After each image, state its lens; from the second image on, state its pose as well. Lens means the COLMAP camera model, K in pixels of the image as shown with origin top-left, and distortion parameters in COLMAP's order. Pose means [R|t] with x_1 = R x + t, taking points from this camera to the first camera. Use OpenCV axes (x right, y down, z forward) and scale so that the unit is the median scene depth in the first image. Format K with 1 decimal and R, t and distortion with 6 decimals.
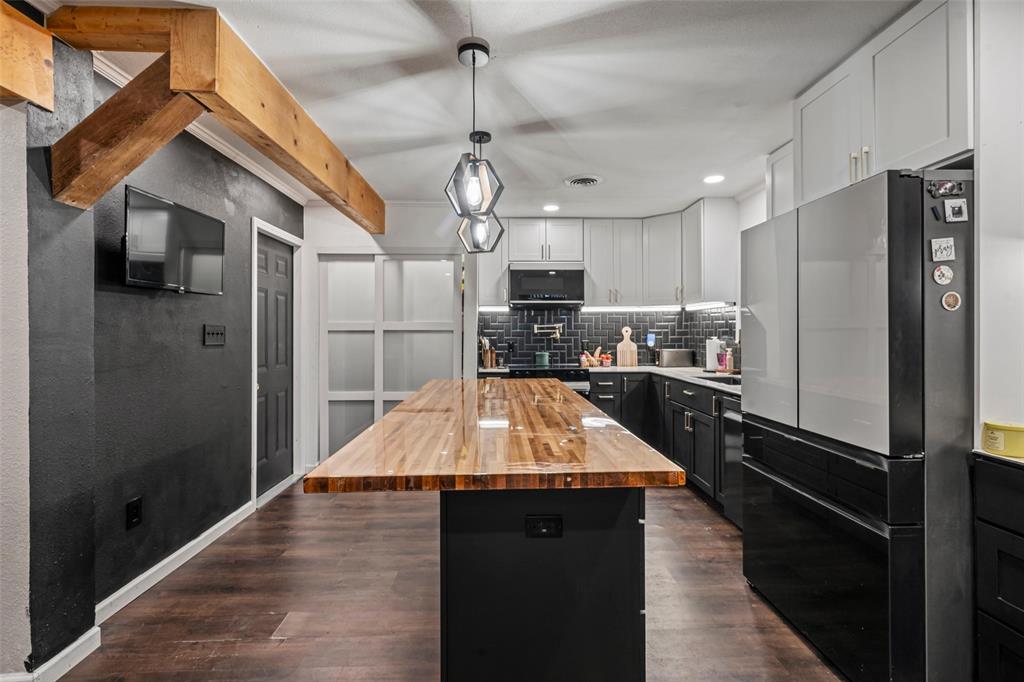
lens RADIAL K [[491.8, 0, 510.4], [0, 491.8, 334.7], [0, 0, 1]] dist [0.005490, 0.000002]
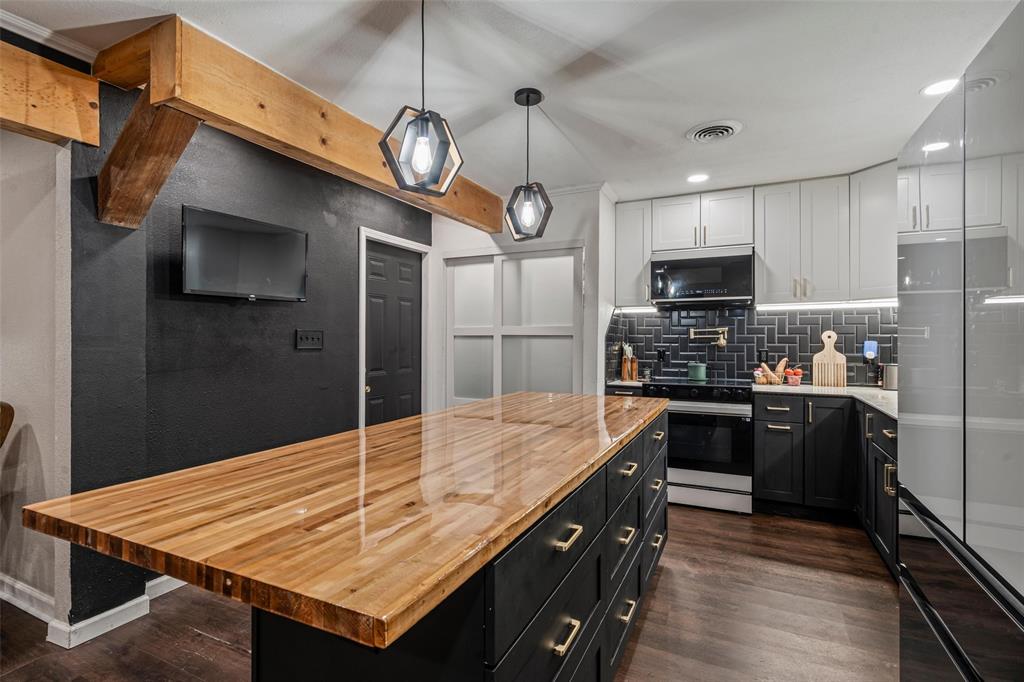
lens RADIAL K [[491.8, 0, 510.7], [0, 491.8, 339.6], [0, 0, 1]] dist [0.005490, 0.000002]
pose [[0.880691, 0.003918, -0.473675, 0.207043], [-0.004974, 0.999987, -0.000976, -0.000077], [0.473665, 0.003216, 0.880699, 0.188277]]
